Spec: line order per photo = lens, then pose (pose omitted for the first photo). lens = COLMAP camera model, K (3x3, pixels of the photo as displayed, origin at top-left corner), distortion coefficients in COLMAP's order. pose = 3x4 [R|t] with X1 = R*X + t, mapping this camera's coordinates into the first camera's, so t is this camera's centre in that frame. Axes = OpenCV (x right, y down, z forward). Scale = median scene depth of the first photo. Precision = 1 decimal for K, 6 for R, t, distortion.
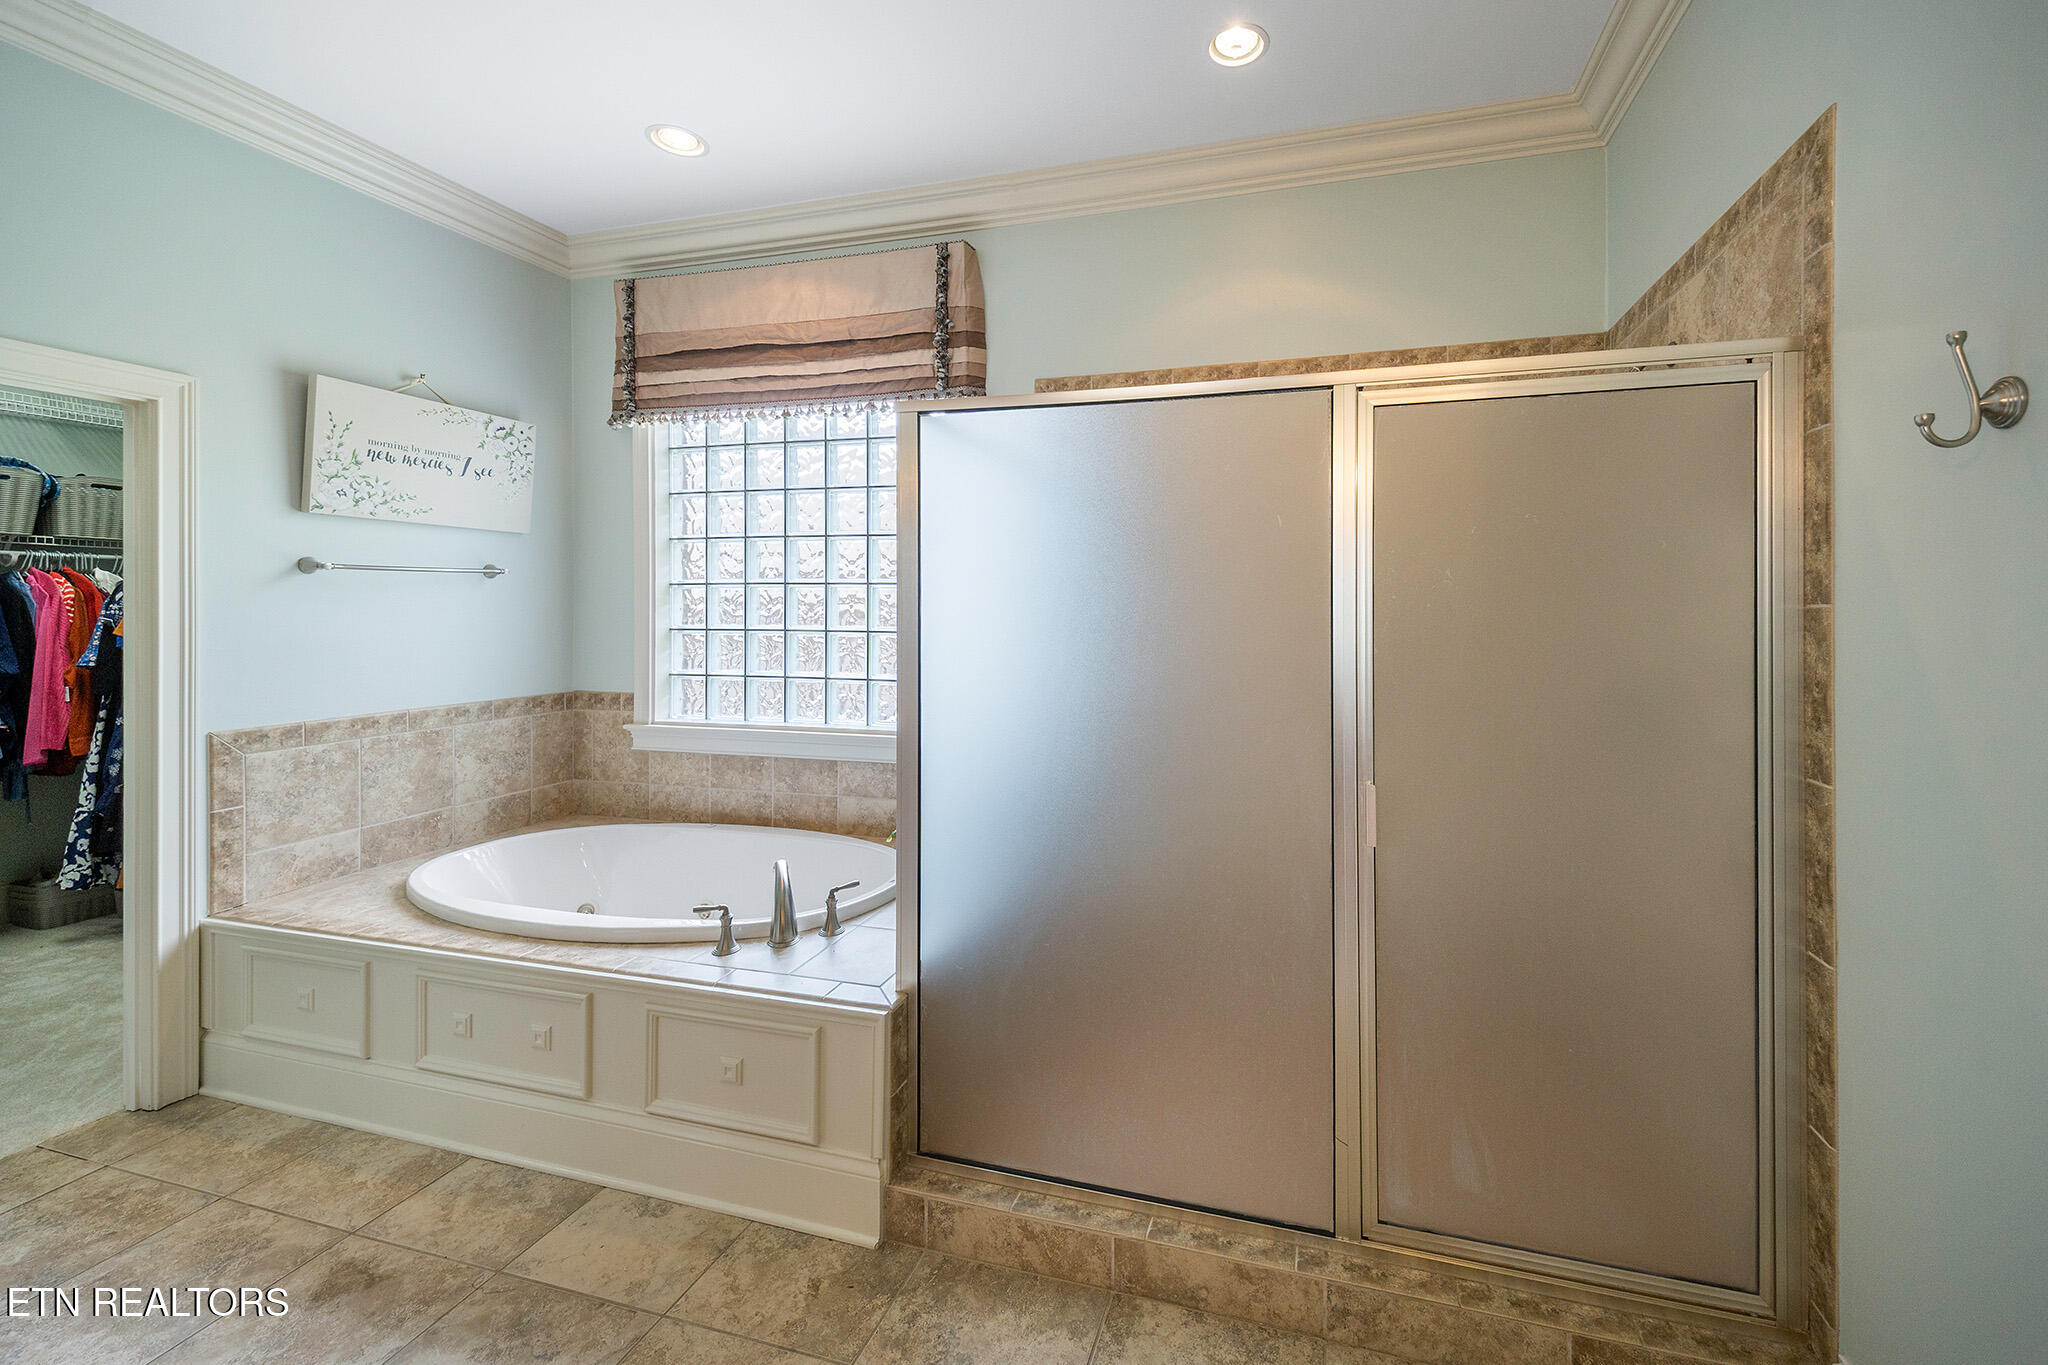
lens RADIAL K [[849.9, 0, 1095.0], [0, 849.9, 609.5], [0, 0, 1]] dist [0.012079, -0.002552]
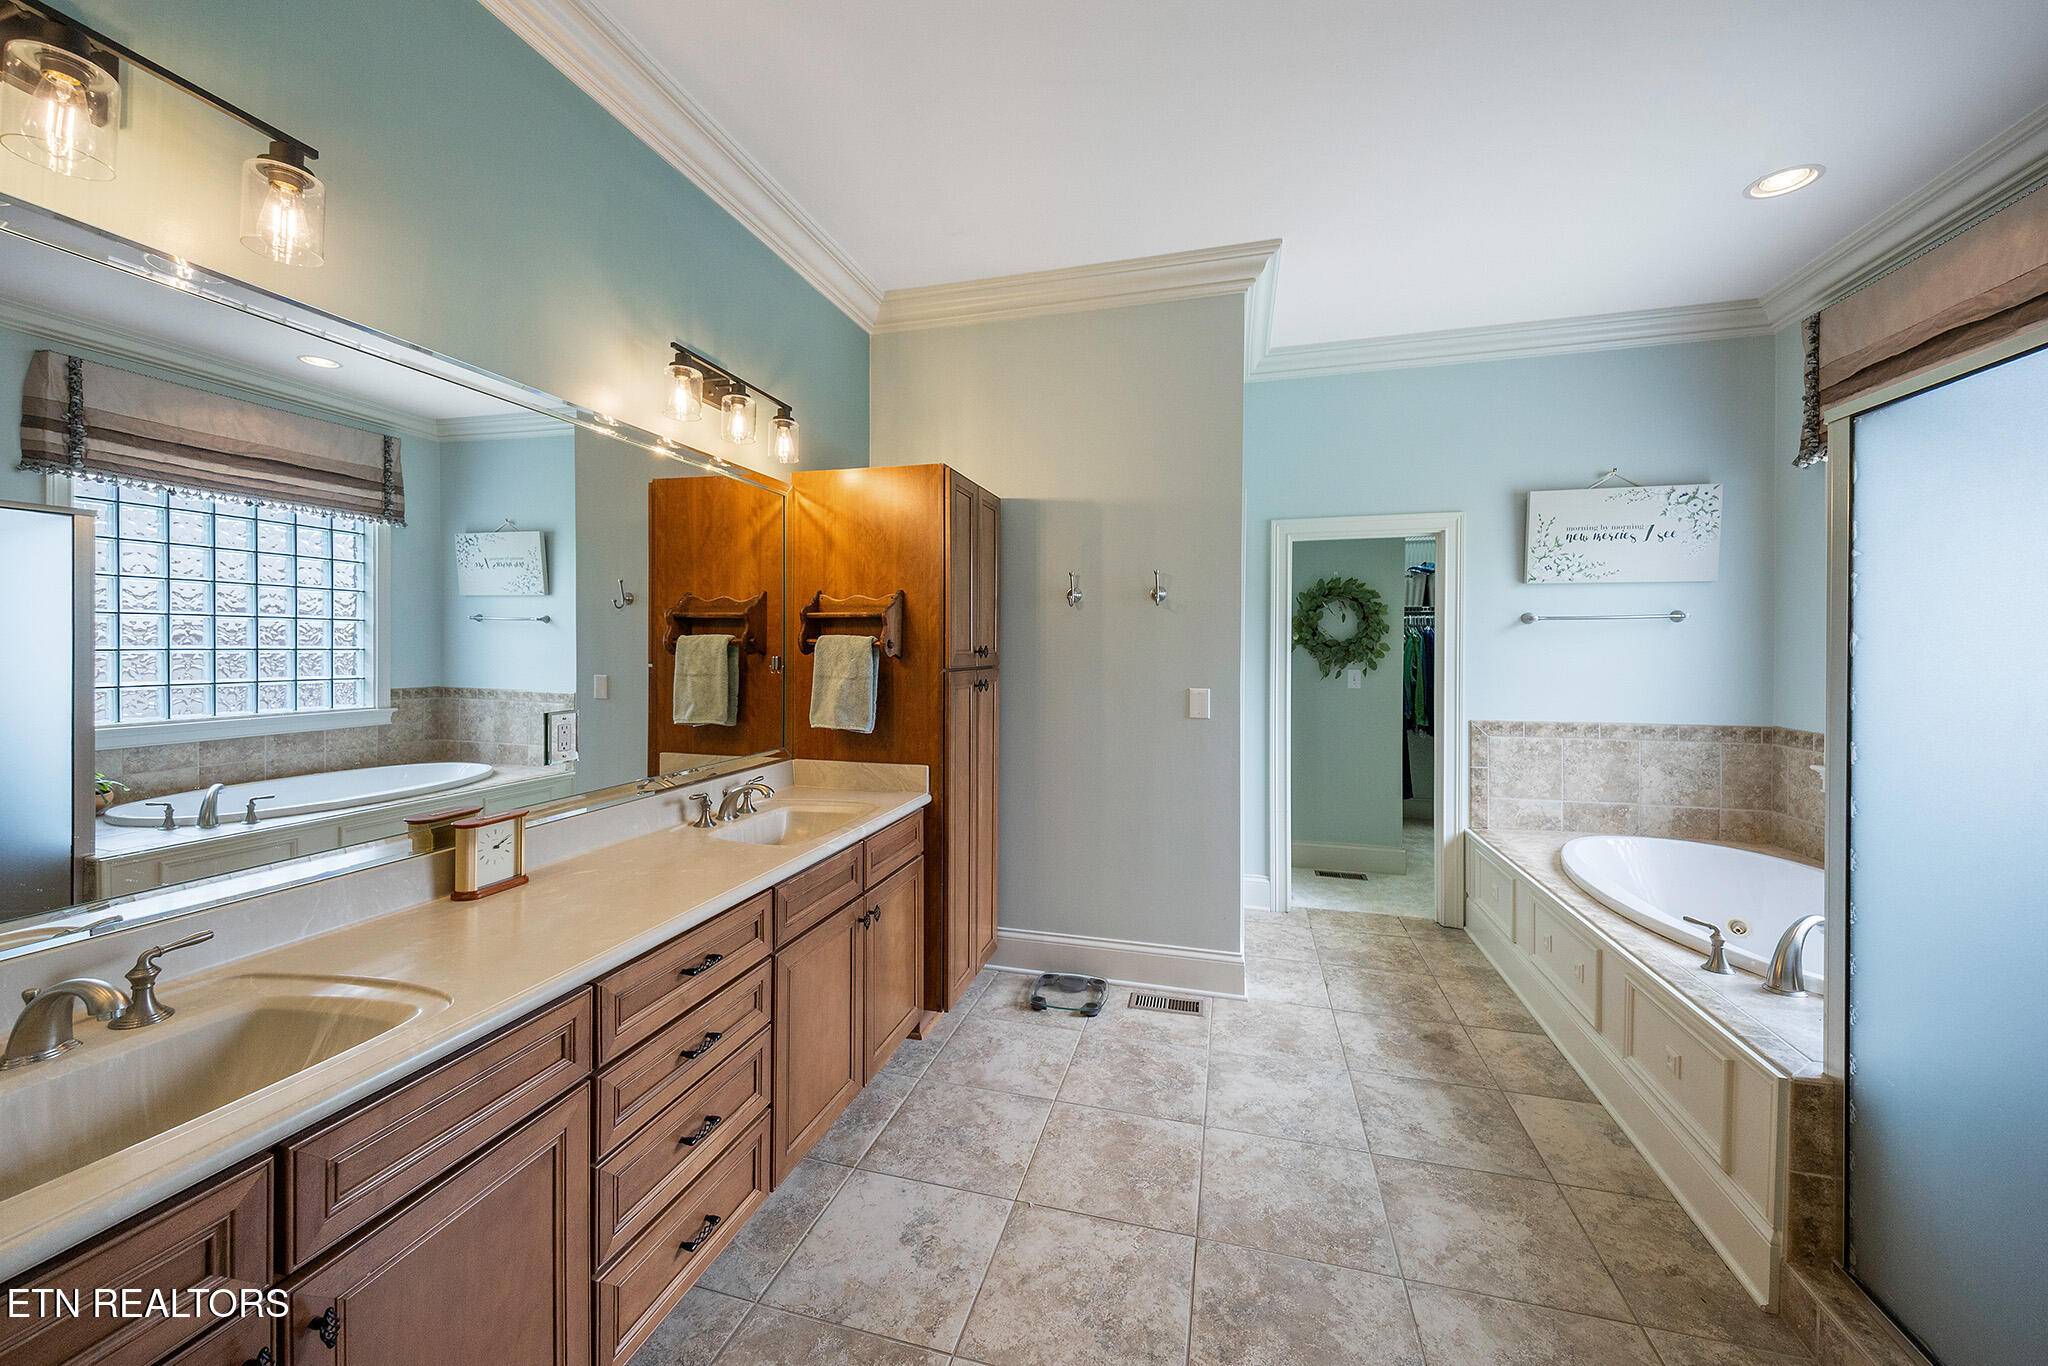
lens RADIAL K [[753.2, 0, 1038.9], [0, 753.2, 649.3], [0, 0, 1]] dist [-0.000429, 0.000057]
pose [[0.007374, 0.001611, -0.999972, 0.409232], [-0.004521, 0.999989, 0.001577, 0.004863], [0.999963, 0.004510, 0.007382, 0.124930]]
